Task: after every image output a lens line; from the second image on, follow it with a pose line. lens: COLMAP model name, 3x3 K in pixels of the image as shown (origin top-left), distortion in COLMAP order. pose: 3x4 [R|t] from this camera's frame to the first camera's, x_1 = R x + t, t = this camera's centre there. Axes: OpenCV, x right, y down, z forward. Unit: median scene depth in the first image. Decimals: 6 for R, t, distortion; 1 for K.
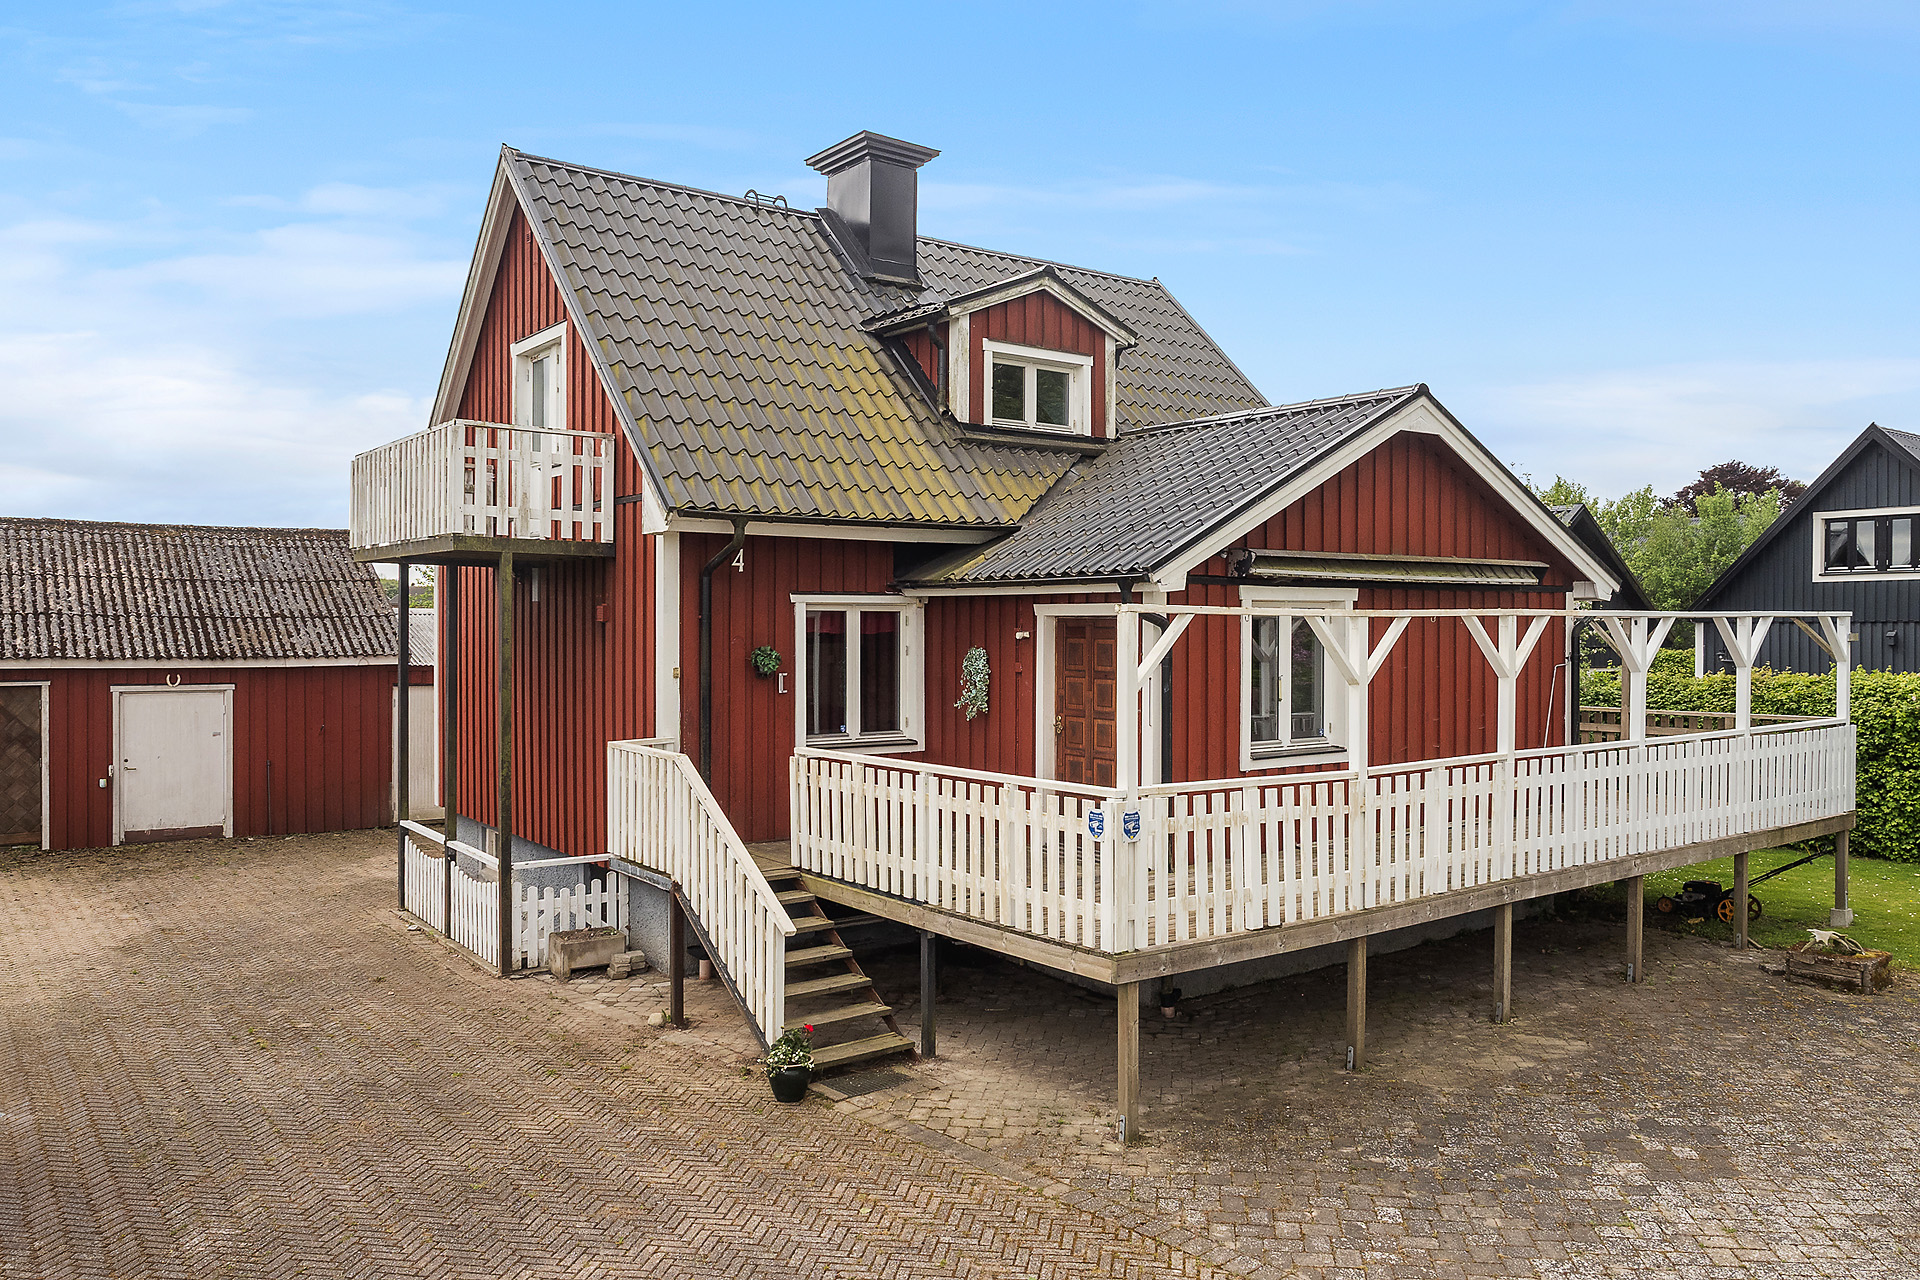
lens RADIAL K [[1397.5, 0, 960.0], [0, 1397.5, 640.0], [0, 0, 1]] dist [-0.038705, -0.002382]
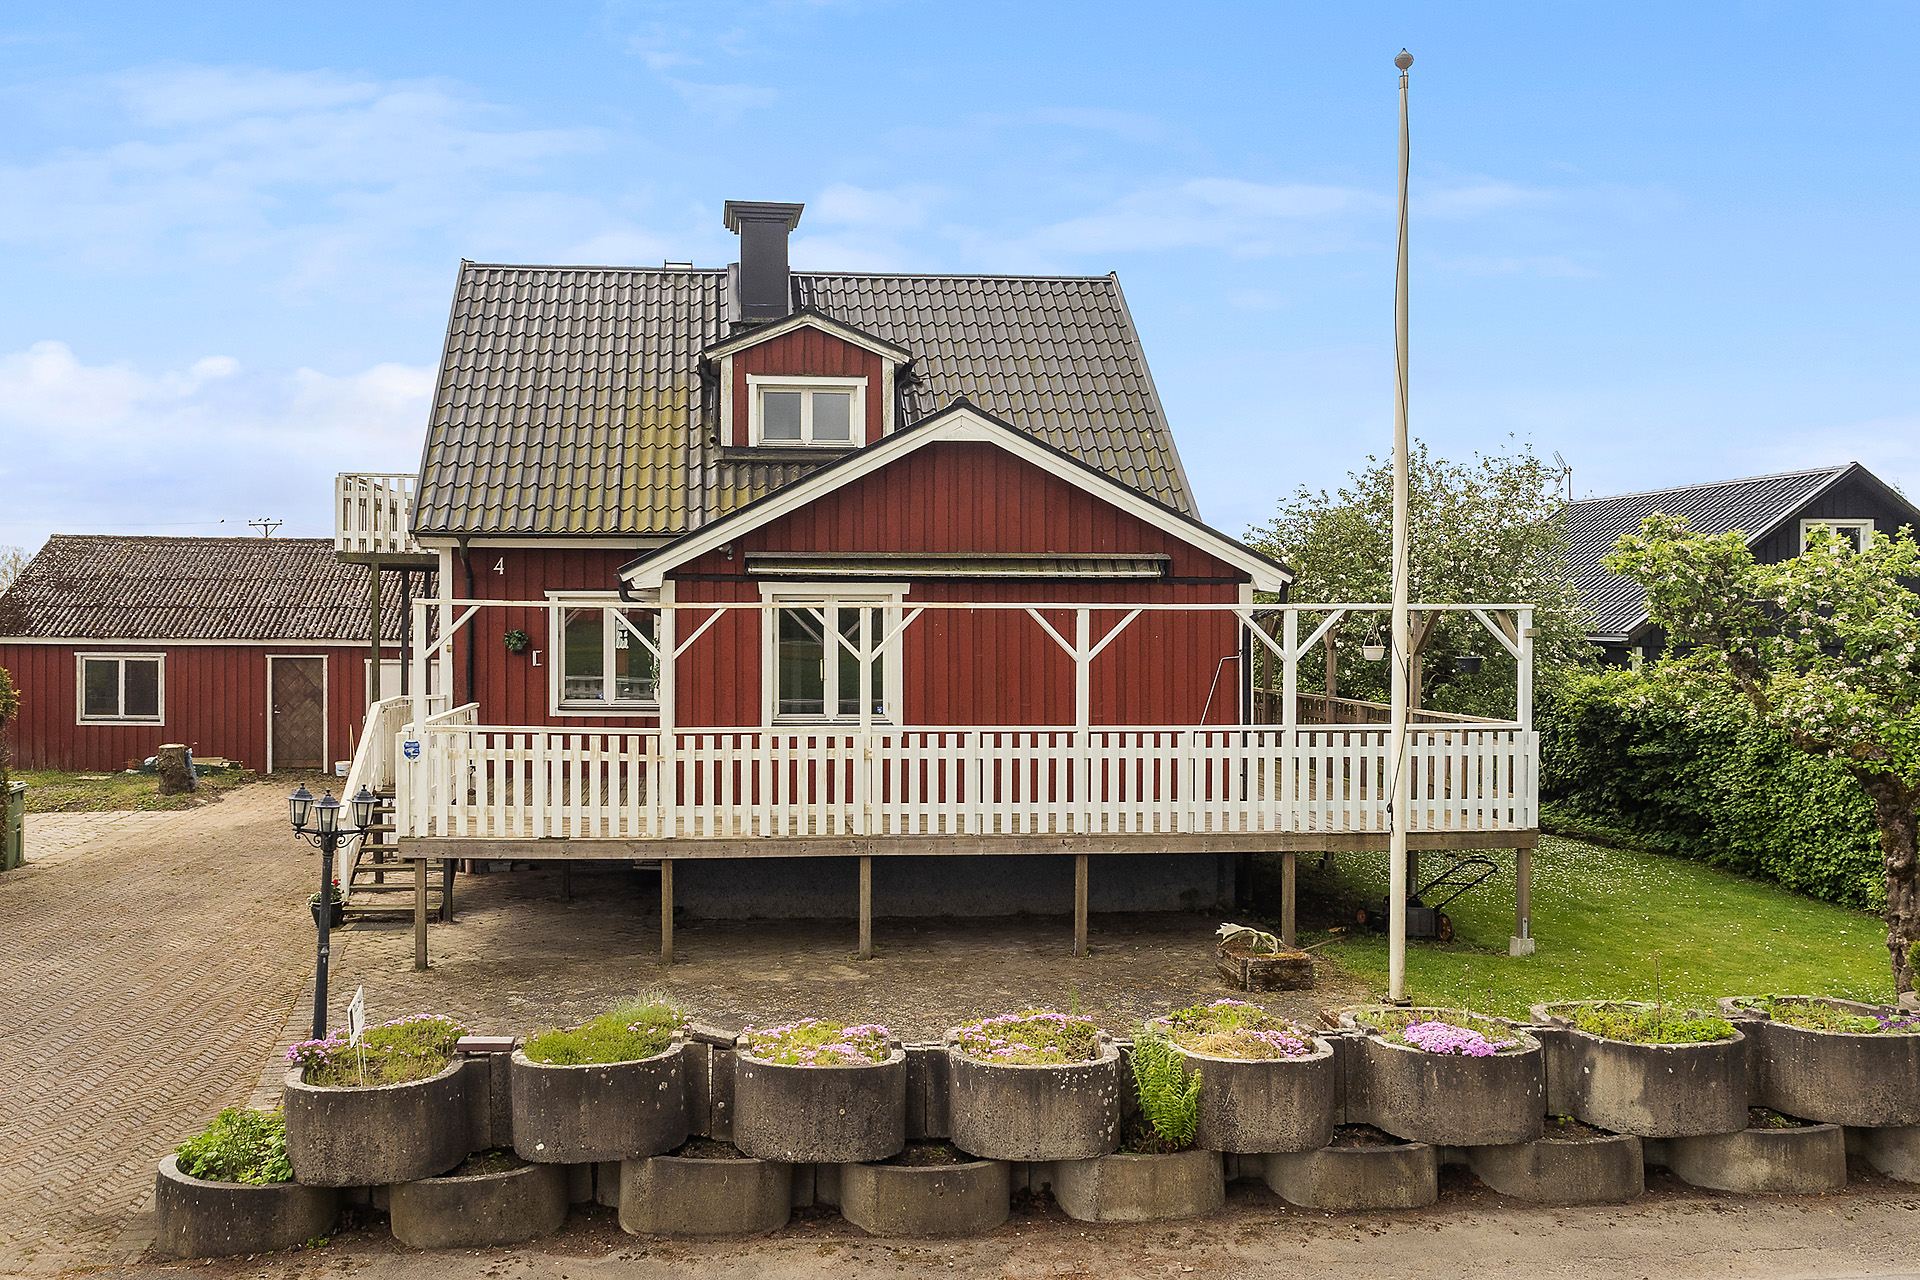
lens RADIAL K [[1640.5, 0, 960.0], [0, 1640.5, 640.0], [0, 0, 1]] dist [-0.066012, -0.000163]
pose [[0.853124, 0.010754, -0.521597, 0.971665], [-0.010100, 0.999941, 0.004097, 0.002876], [0.521610, 0.001772, 0.853182, -0.100952]]
